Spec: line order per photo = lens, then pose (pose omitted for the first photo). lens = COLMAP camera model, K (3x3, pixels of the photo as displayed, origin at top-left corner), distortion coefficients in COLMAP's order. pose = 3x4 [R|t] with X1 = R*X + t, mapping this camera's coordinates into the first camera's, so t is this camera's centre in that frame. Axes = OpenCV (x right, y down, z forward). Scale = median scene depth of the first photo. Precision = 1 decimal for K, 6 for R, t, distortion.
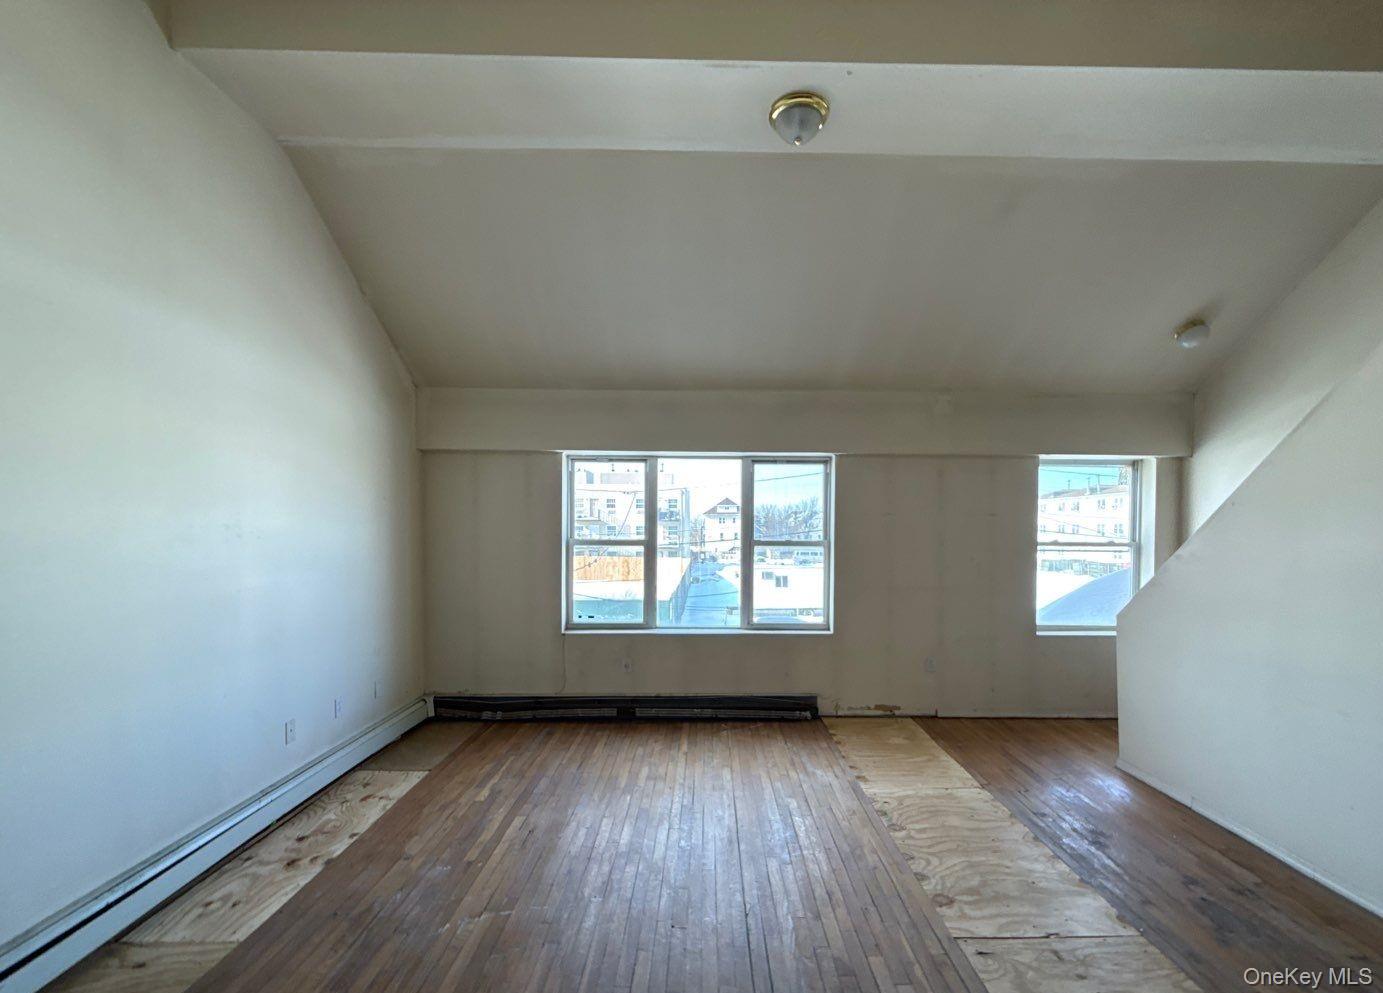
lens RADIAL K [[574.2, 0, 724.0], [0, 574.2, 536.5], [0, 0, 1]] dist [0.000402, -0.000076]
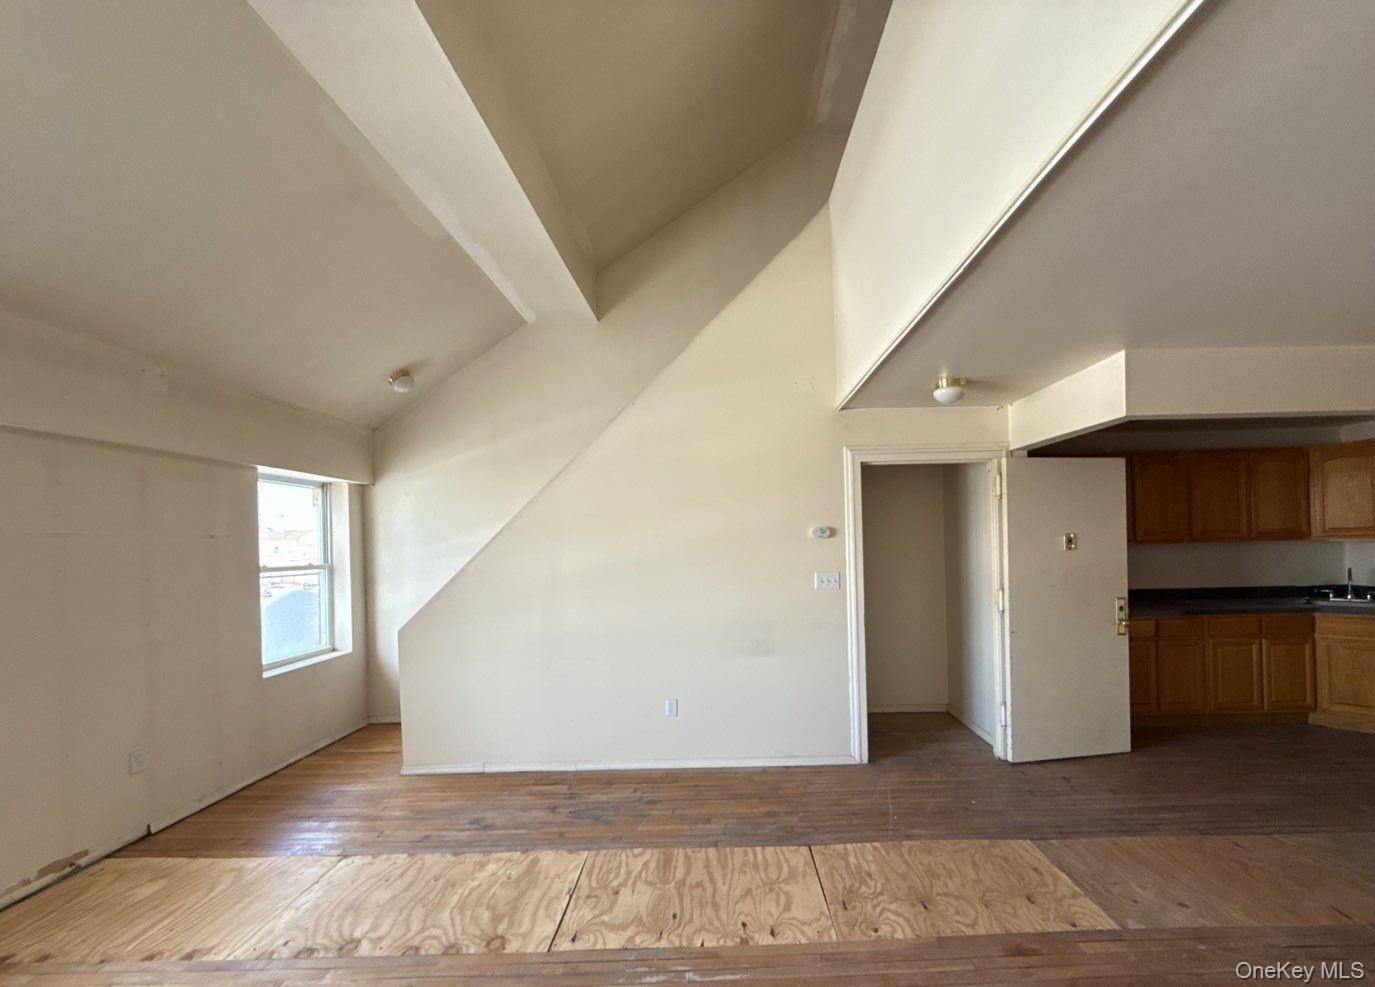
lens RADIAL K [[570.8, 0, 719.8], [0, 570.8, 533.3], [0, 0, 1]] dist [0.000402, -0.000076]
pose [[0.029938, 0.006834, 0.999528, -0.321964], [0.034242, 0.999383, -0.007858, -0.014357], [-0.998965, 0.034461, 0.029685, 0.335435]]
